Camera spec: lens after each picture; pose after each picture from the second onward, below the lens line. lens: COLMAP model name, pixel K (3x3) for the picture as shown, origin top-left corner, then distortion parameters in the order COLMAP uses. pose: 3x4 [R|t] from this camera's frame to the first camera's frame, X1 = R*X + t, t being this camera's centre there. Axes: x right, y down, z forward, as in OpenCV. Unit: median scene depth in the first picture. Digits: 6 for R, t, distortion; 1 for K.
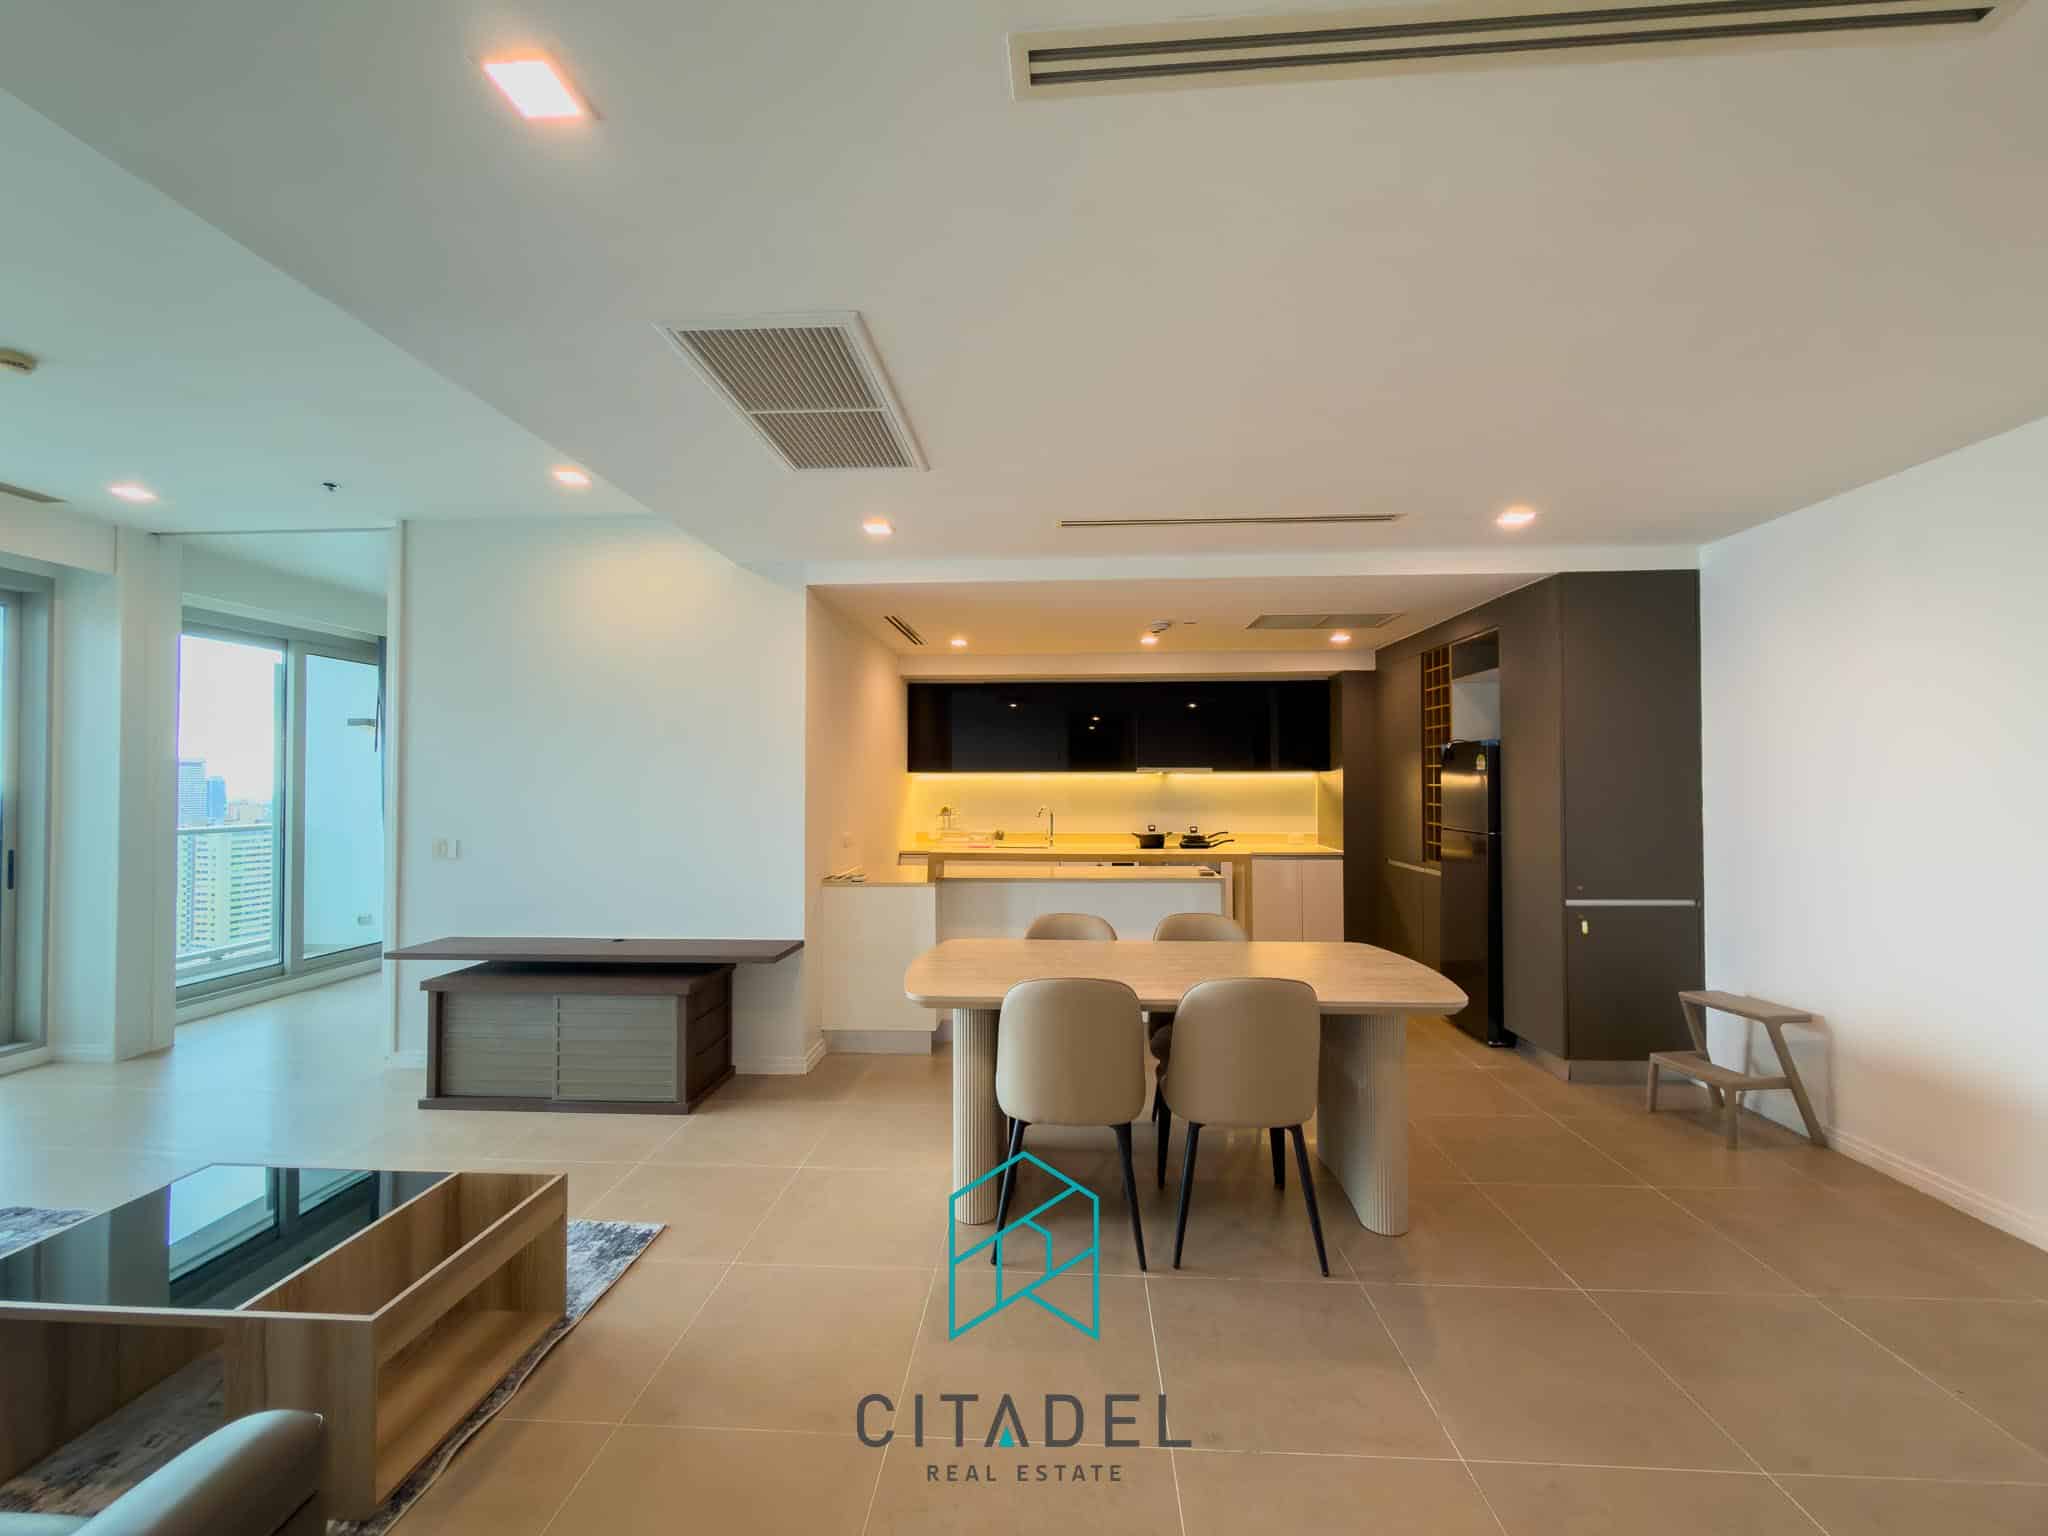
lens RADIAL K [[810.7, 0, 1024.0], [0, 810.7, 768.0], [0, 0, 1]] dist [-0.001265, 0.000135]
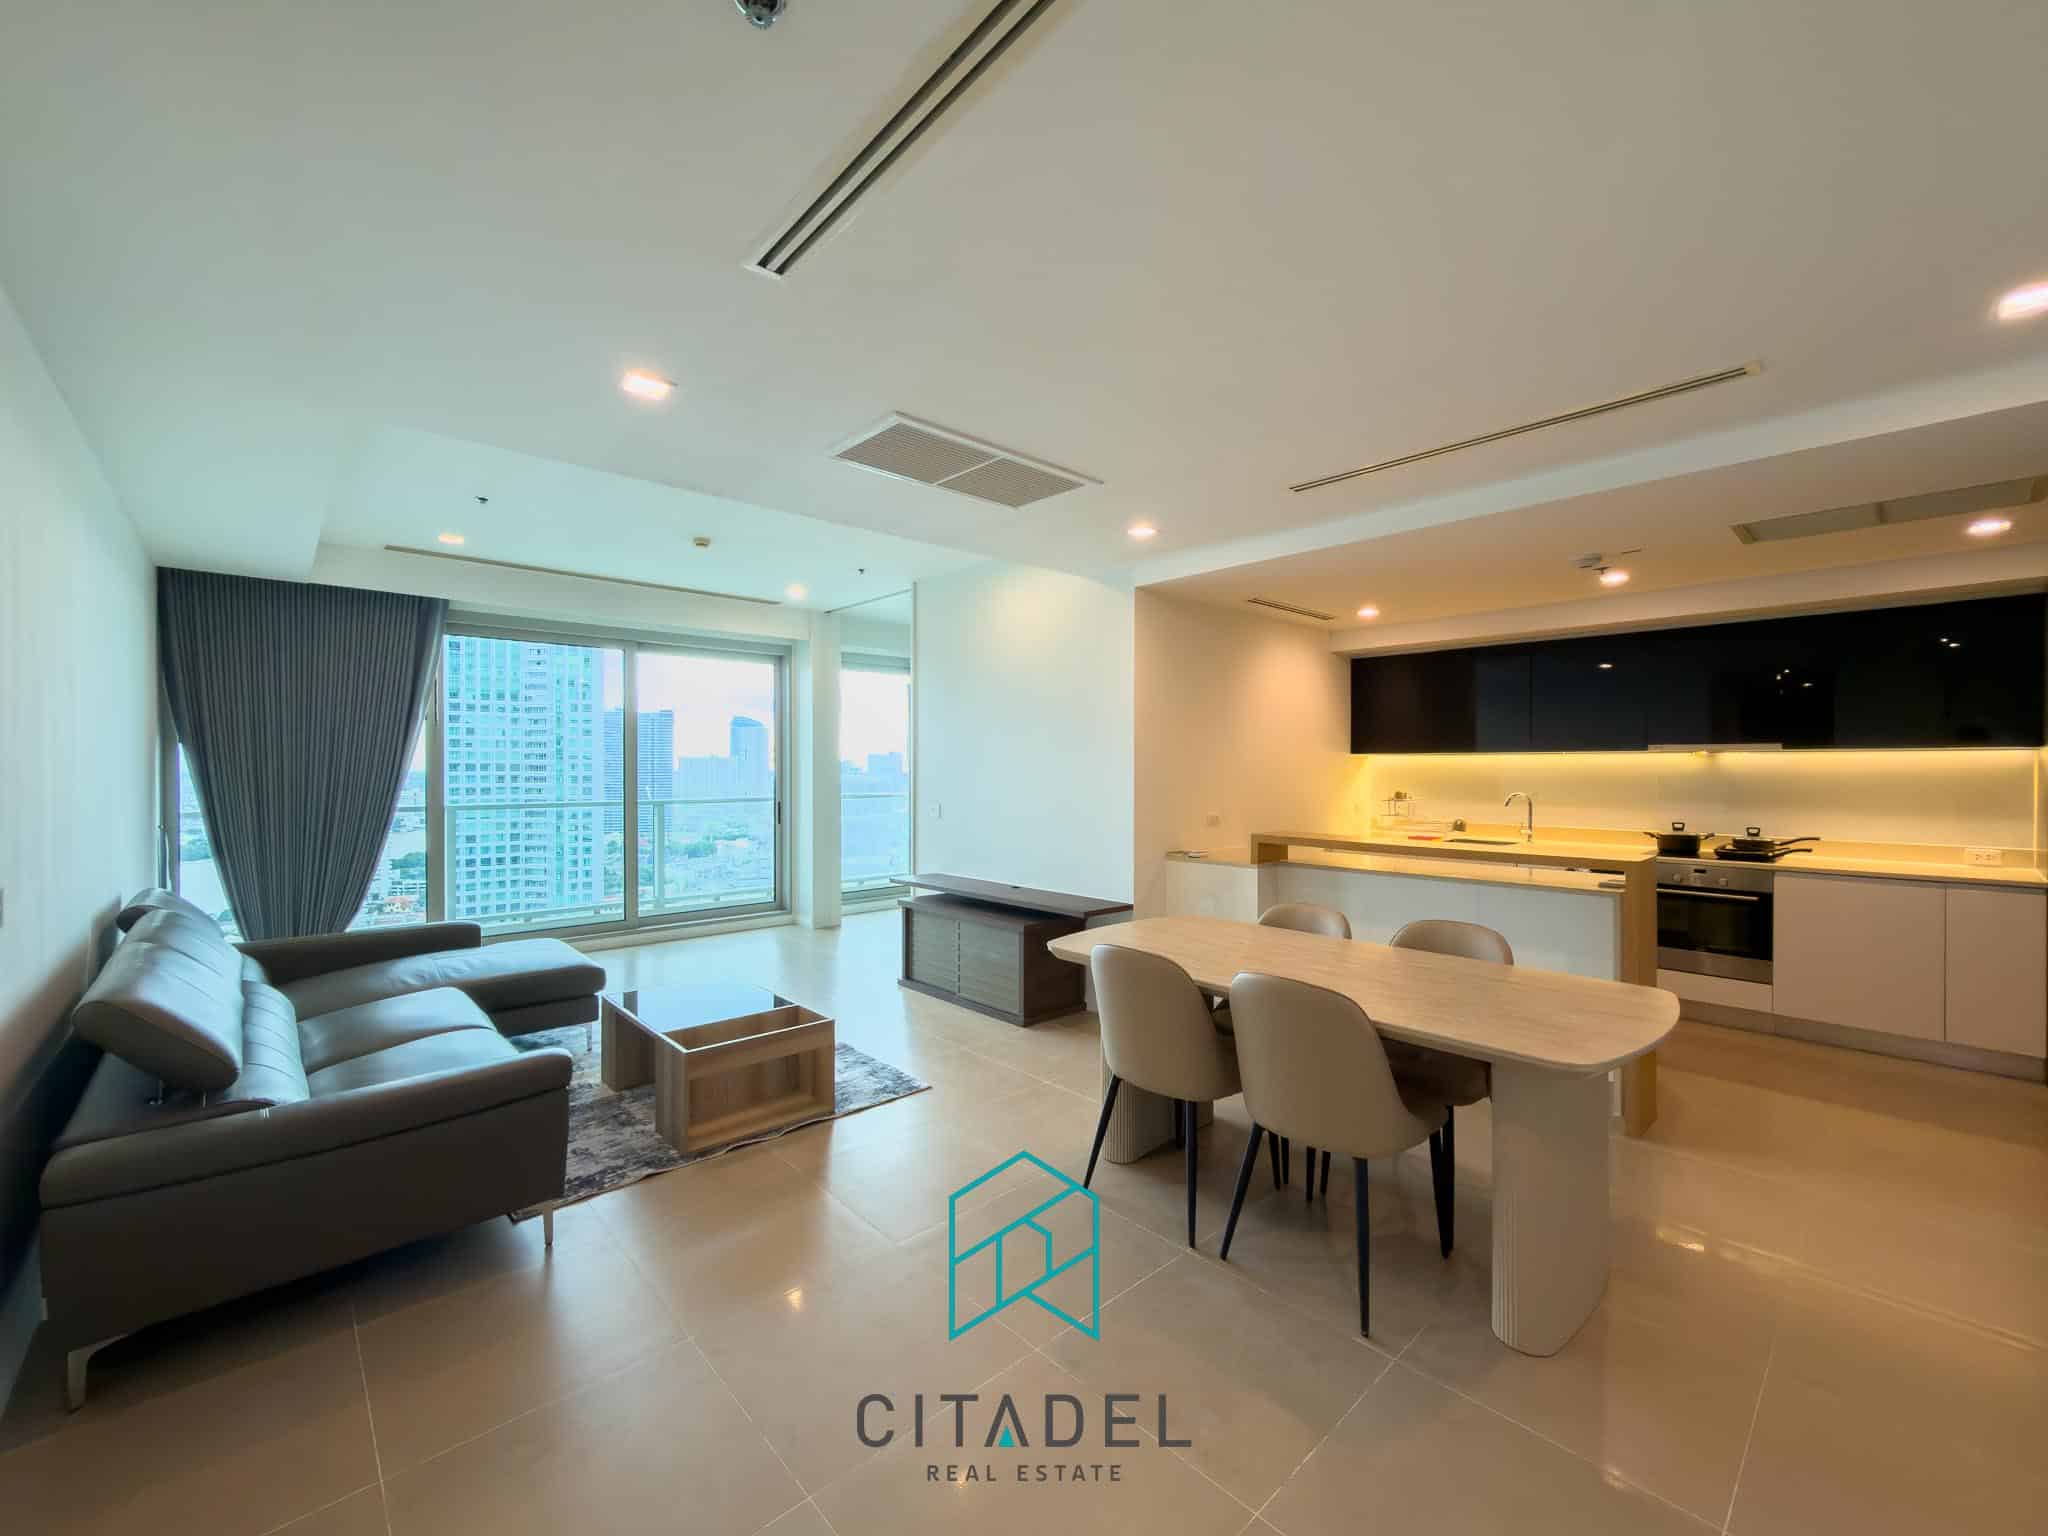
lens RADIAL K [[829.5, 0, 1024.0], [0, 829.5, 768.0], [0, 0, 1]] dist [-0.001045, -0.000132]
pose [[0.717587, 0.004148, -0.696457, 0.404457], [0.011316, 0.999781, 0.017614, 0.000888], [0.696377, -0.020520, 0.717382, 0.069406]]
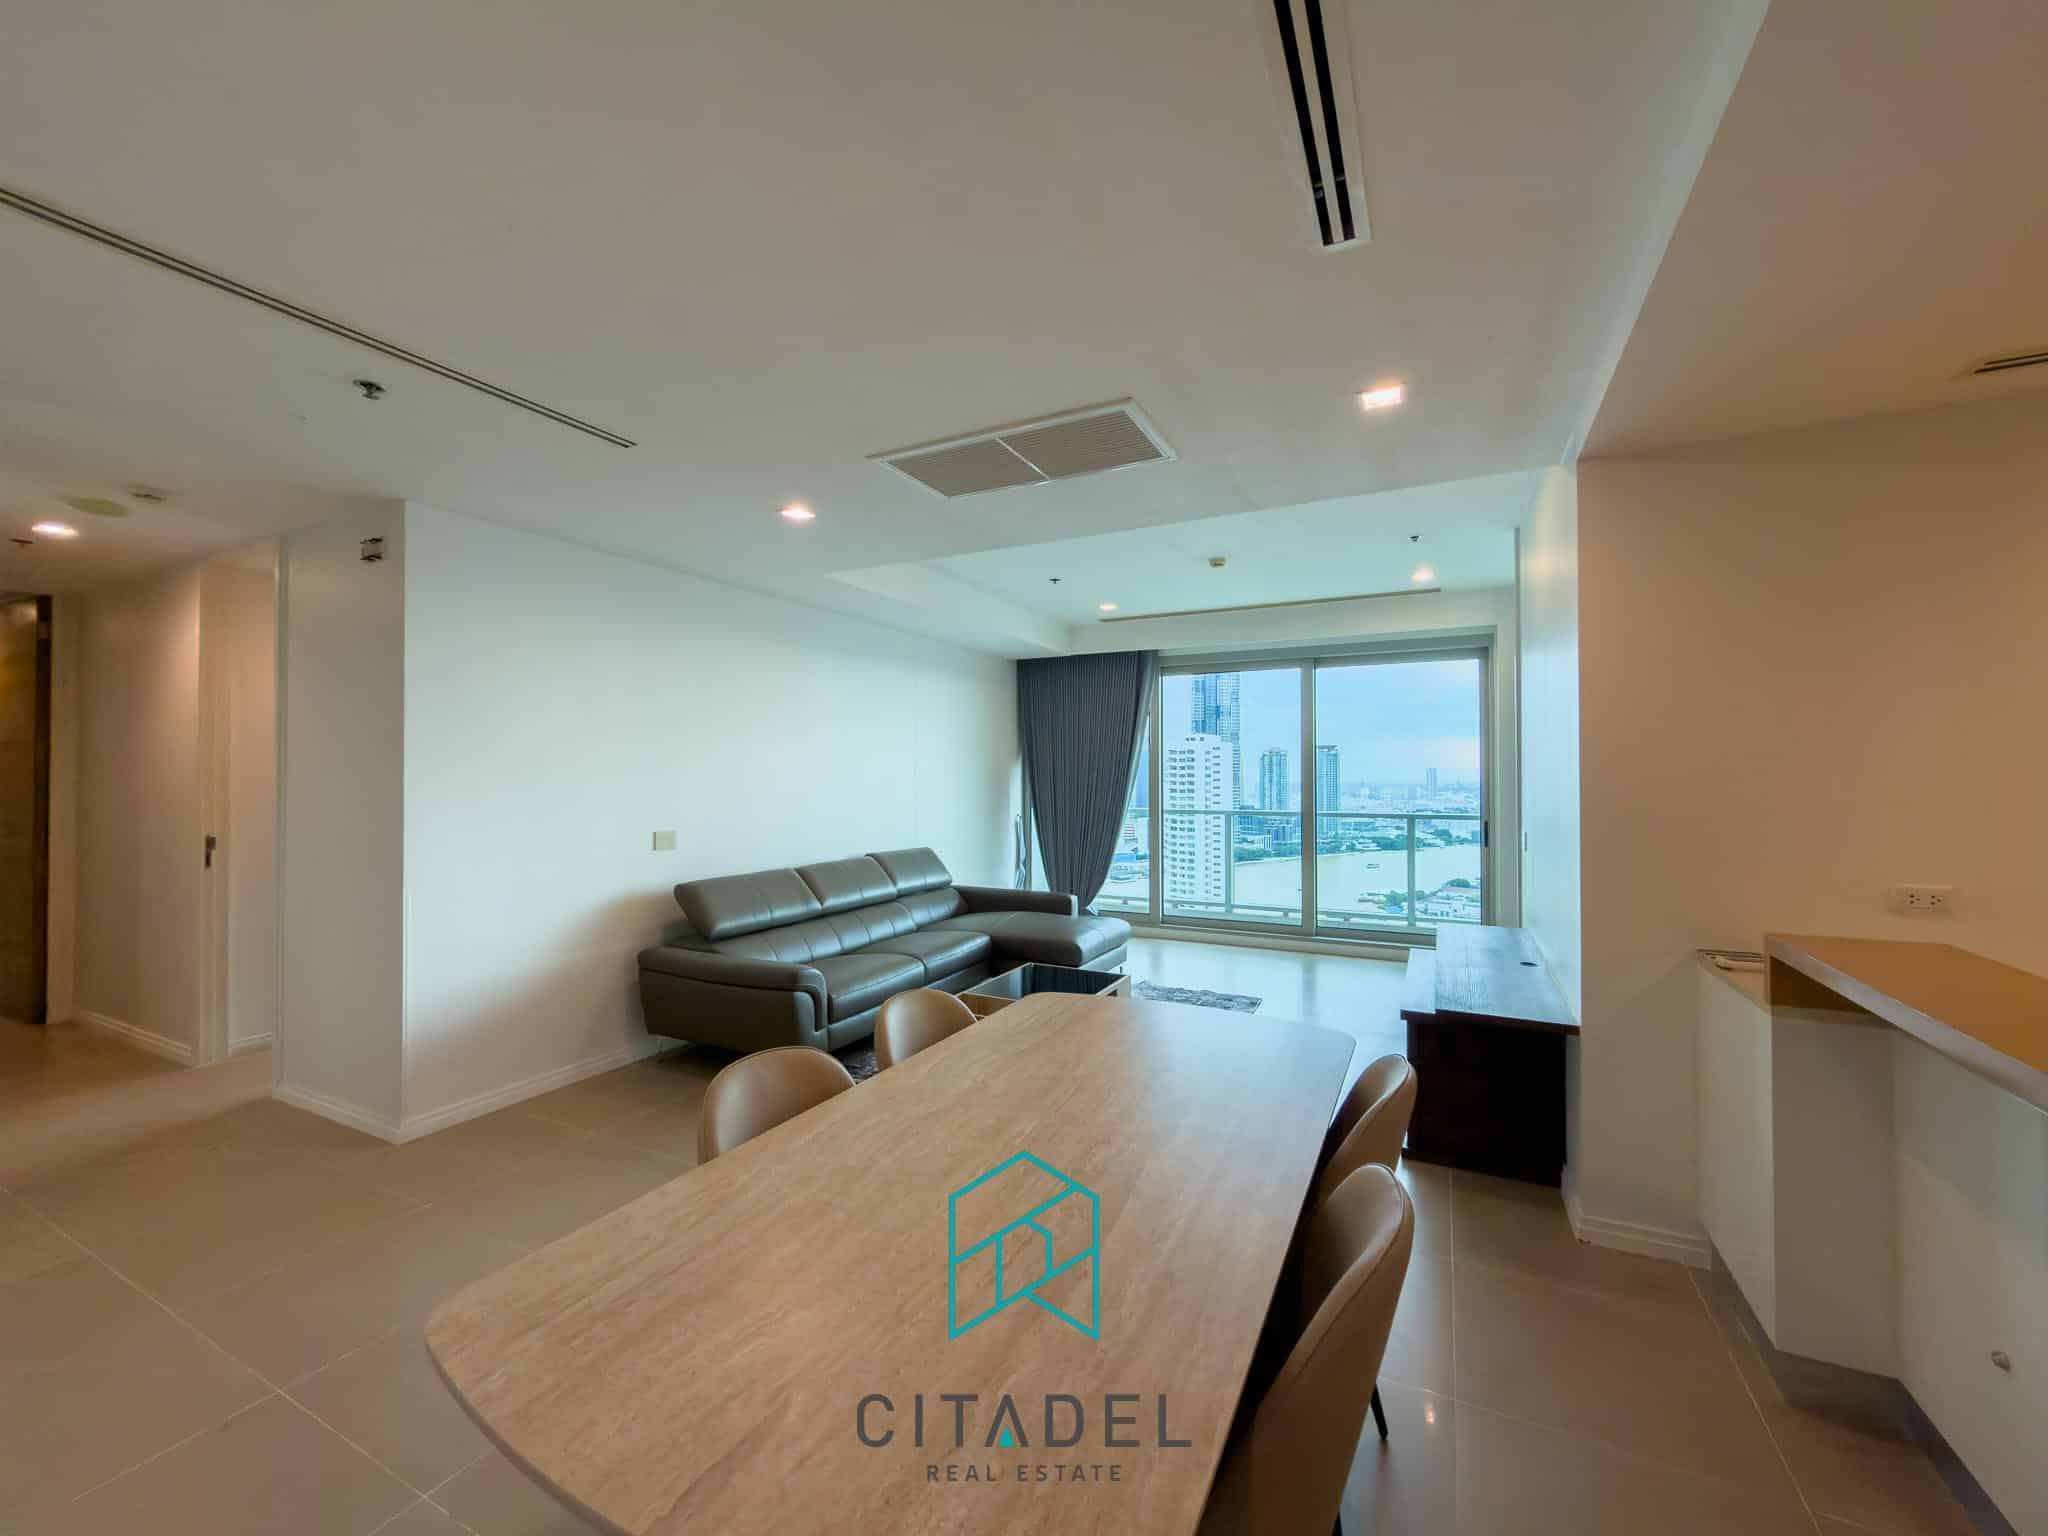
lens RADIAL K [[810.7, 0, 1024.0], [0, 810.7, 768.0], [0, 0, 1]] dist [-0.001265, 0.000135]
pose [[-0.402337, -0.009670, -0.915441, 0.461169], [0.017951, 0.999669, -0.018449, 0.015731], [0.915316, -0.023856, -0.402030, 0.832881]]
